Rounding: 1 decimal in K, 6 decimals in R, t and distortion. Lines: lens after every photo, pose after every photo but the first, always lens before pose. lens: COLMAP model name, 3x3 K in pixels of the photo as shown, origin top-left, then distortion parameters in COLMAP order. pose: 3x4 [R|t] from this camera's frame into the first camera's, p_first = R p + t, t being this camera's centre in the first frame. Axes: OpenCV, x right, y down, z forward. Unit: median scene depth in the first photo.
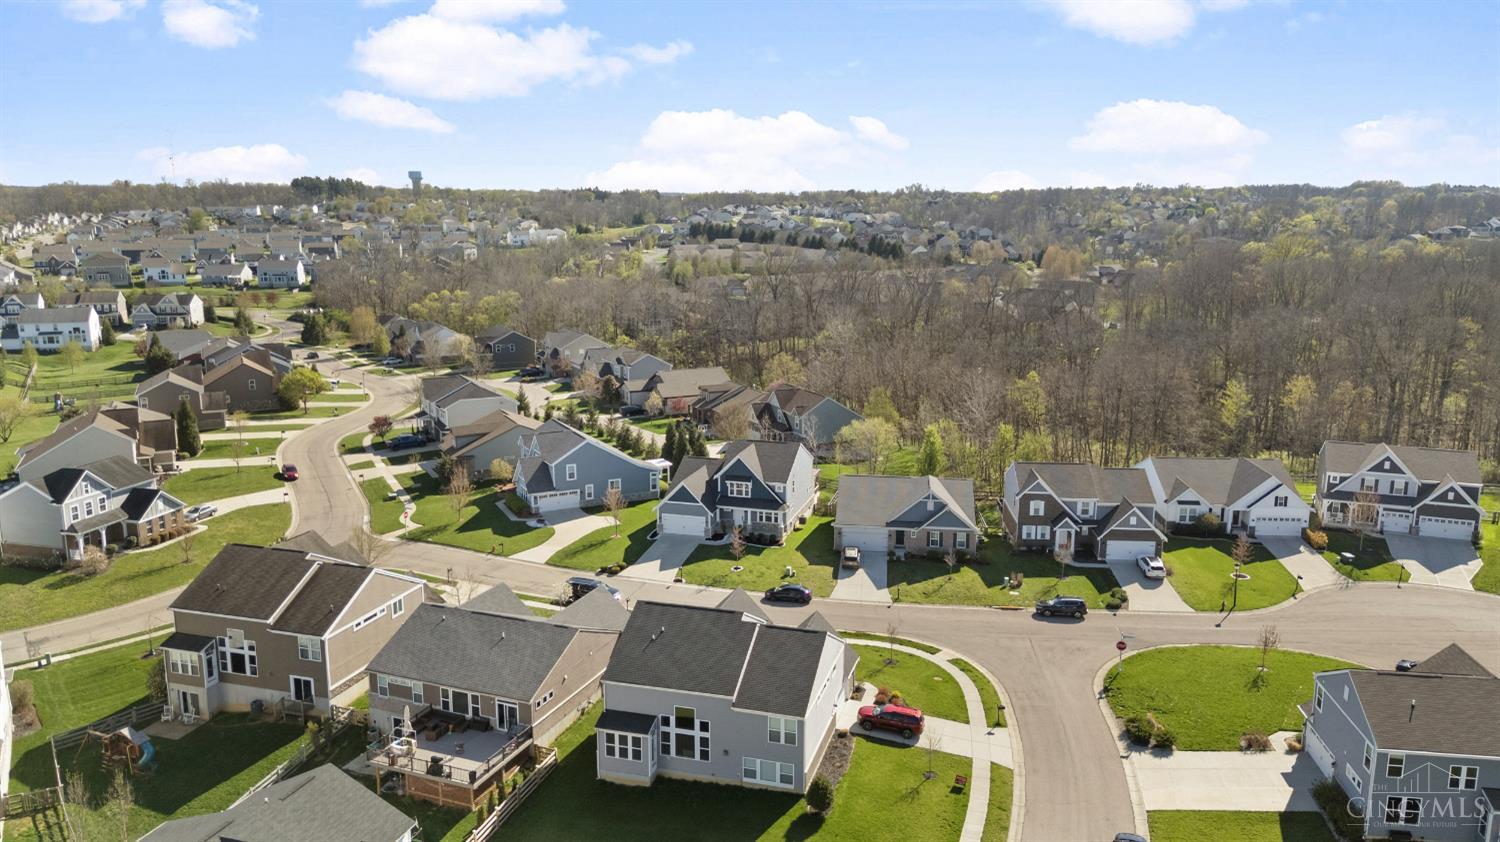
lens RADIAL K [[1289.9, 0, 749.7], [0, 1289.9, 425.1], [0, 0, 1]] dist [0.019599, -0.010026]
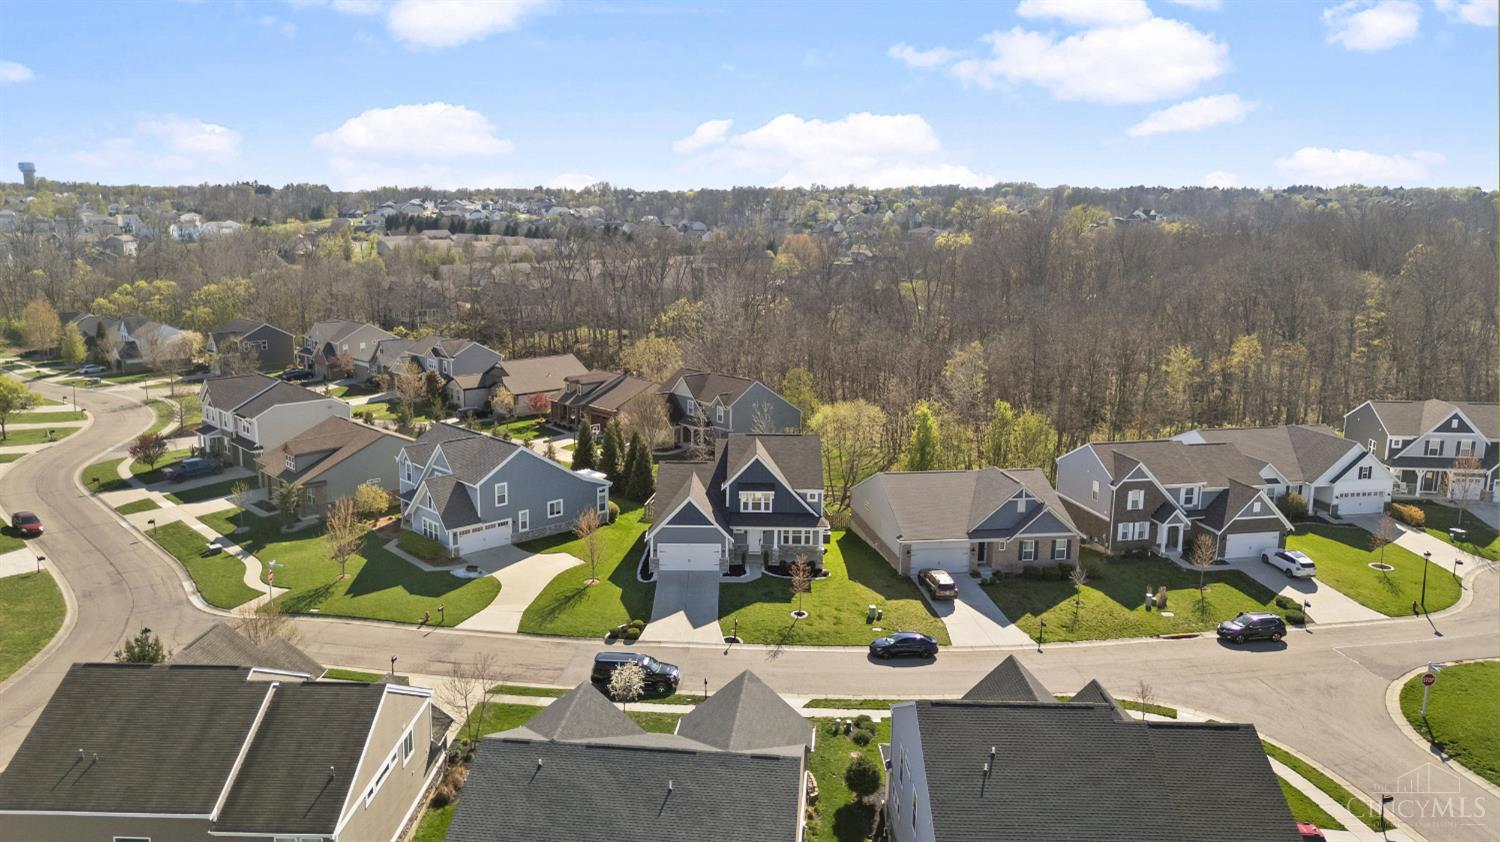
lens RADIAL K [[1289.9, 0, 750.1], [0, 1289.9, 420.4], [0, 0, 1]] dist [0.019599, -0.010026]
pose [[0.962926, -0.051150, 0.264870, -0.191656], [0.053738, 0.998552, -0.002528, 0.005641], [-0.264357, 0.016668, 0.964281, 0.291894]]
